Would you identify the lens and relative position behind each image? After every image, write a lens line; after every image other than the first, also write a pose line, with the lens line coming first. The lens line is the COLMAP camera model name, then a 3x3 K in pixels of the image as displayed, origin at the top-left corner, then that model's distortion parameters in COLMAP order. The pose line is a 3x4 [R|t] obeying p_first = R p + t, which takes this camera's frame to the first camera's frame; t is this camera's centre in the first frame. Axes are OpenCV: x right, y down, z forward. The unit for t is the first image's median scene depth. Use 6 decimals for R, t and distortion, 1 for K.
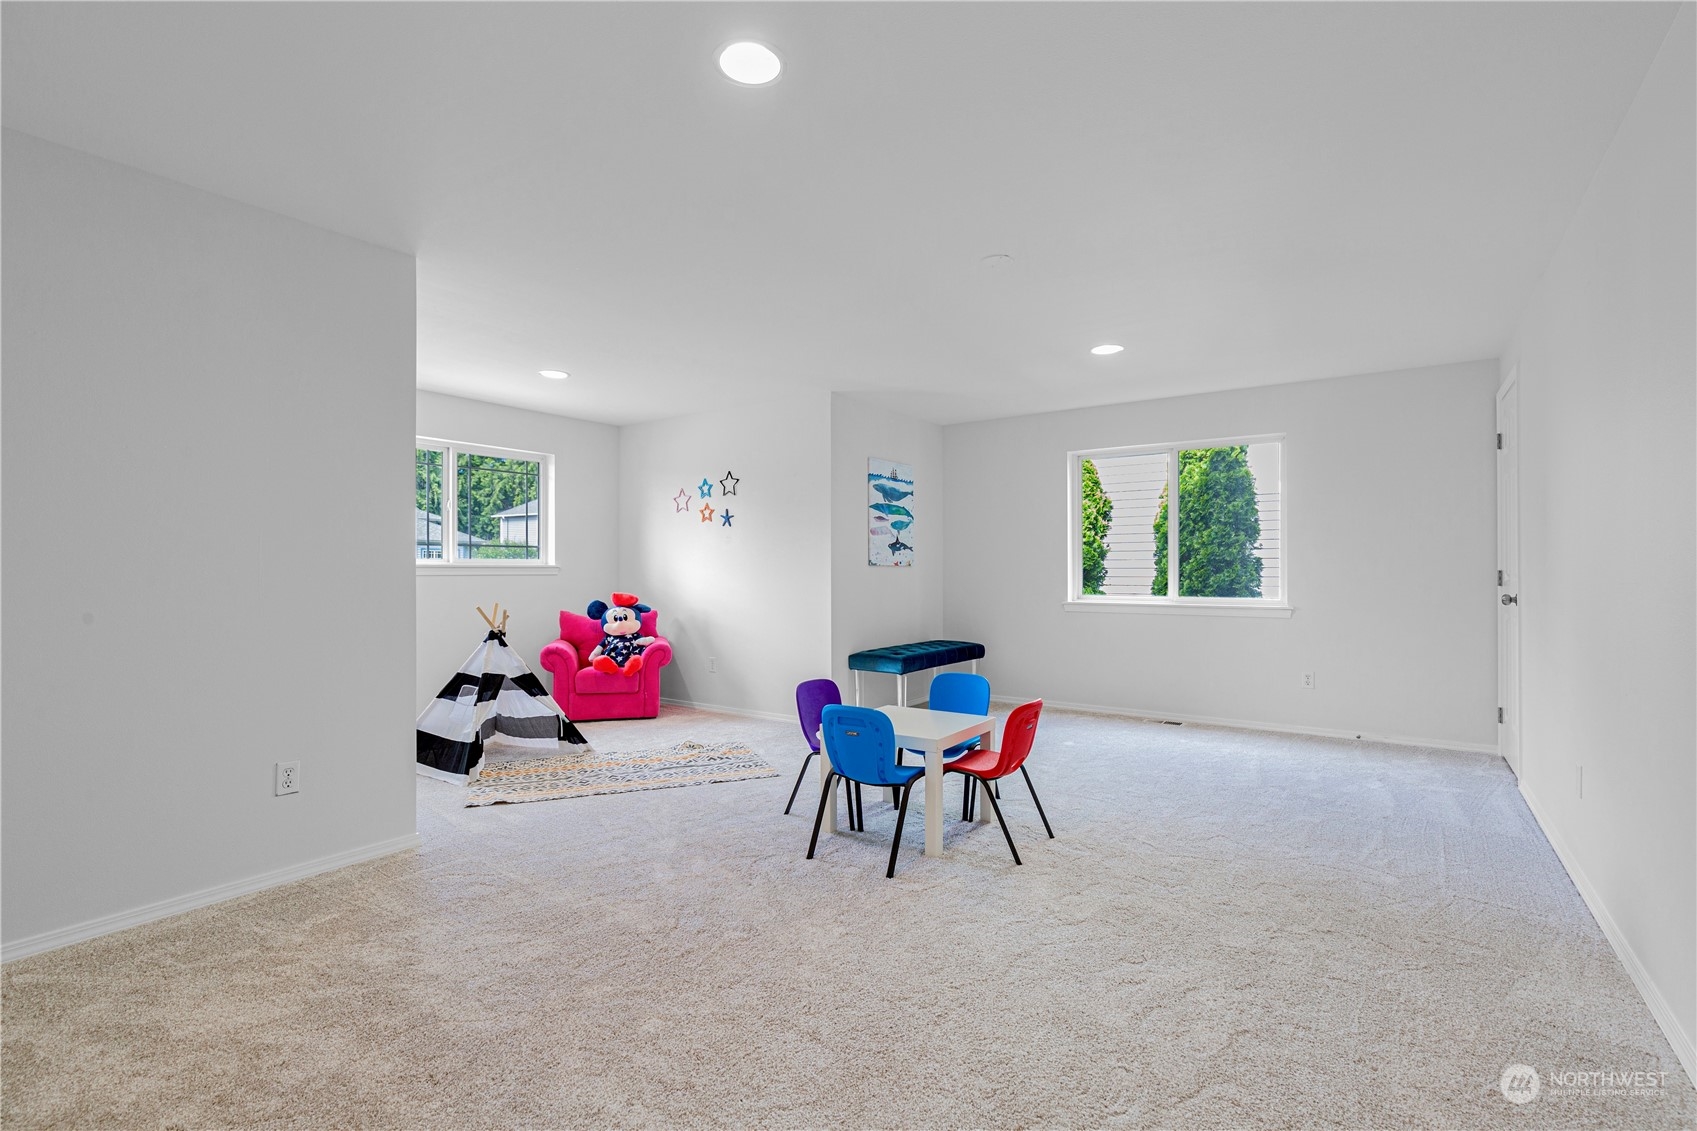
lens RADIAL K [[783.4, 0, 848.5], [0, 783.4, 565.5], [0, 0, 1]] dist [0.000250, 0.000011]
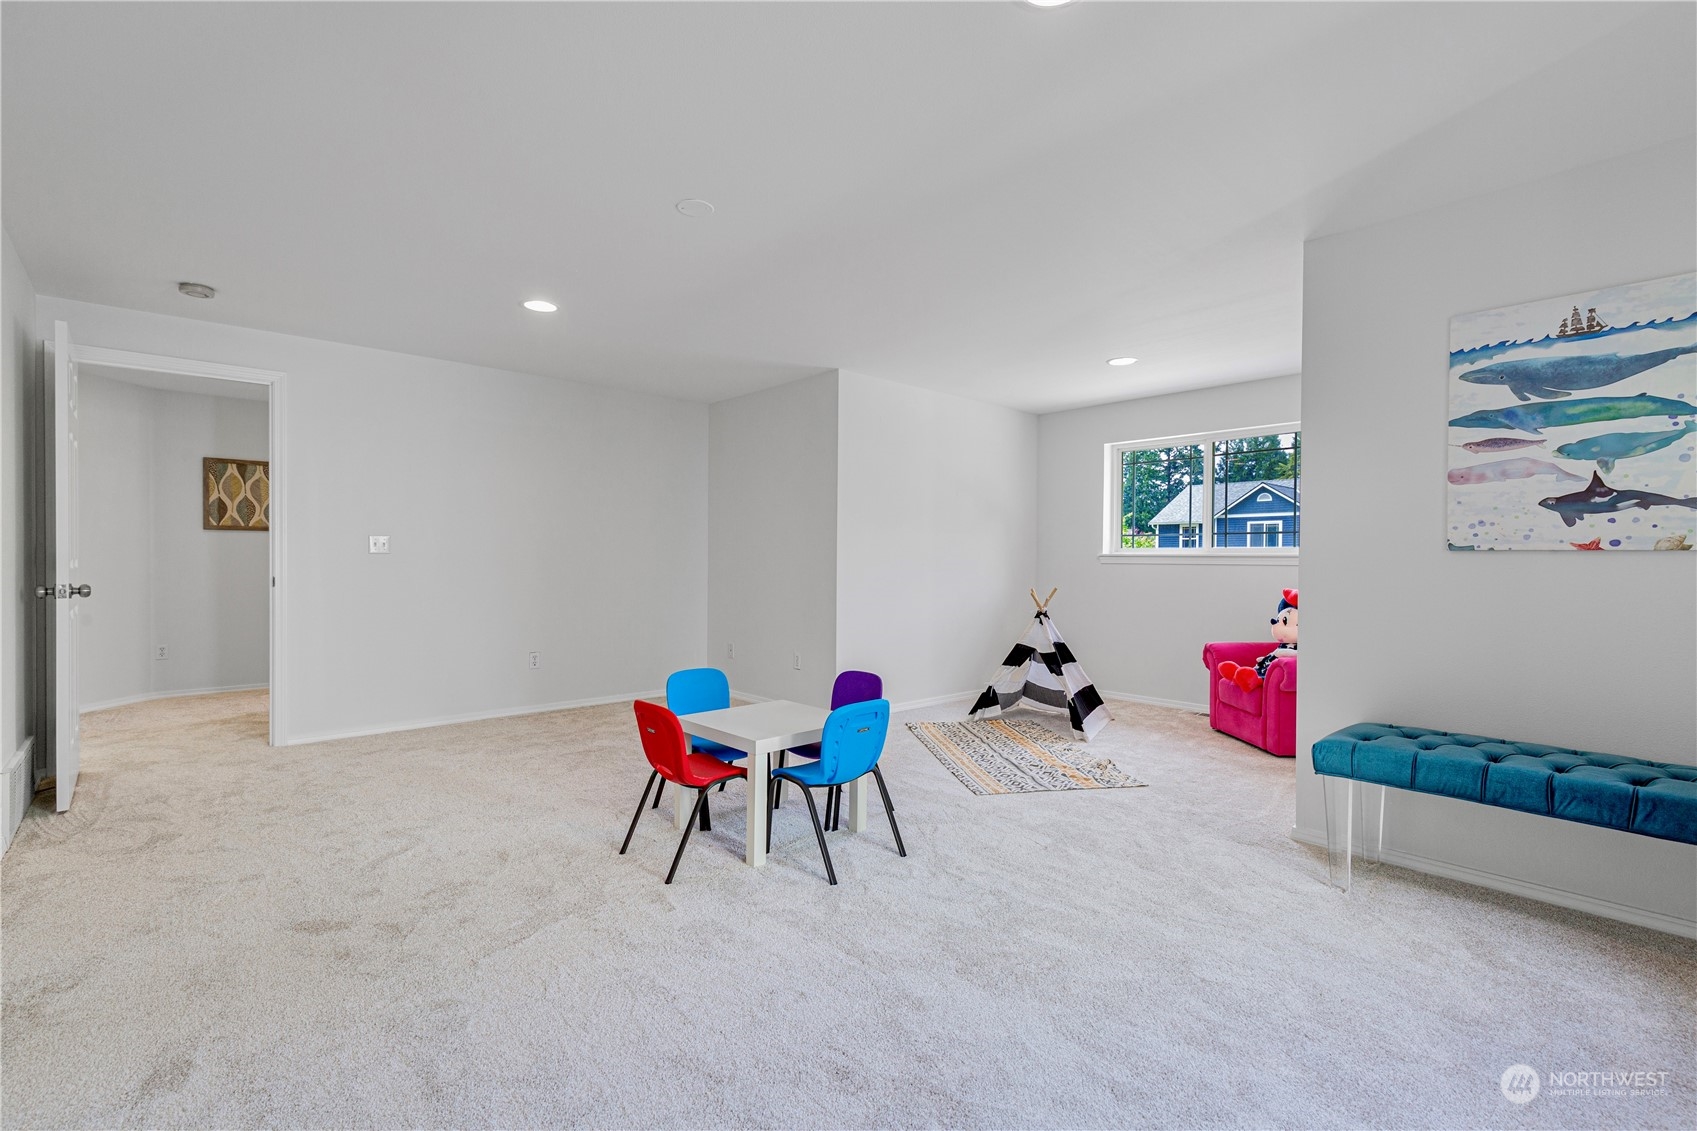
lens RADIAL K [[756.8, 0, 848.5], [0, 756.8, 565.5], [0, 0, 1]] dist [-0.000378, -0.000098]
pose [[-0.230351, 0.014211, -0.973004, 0.525962], [0.005924, 0.999895, 0.013201, 0.000433], [0.973090, -0.002723, -0.230411, 0.730625]]
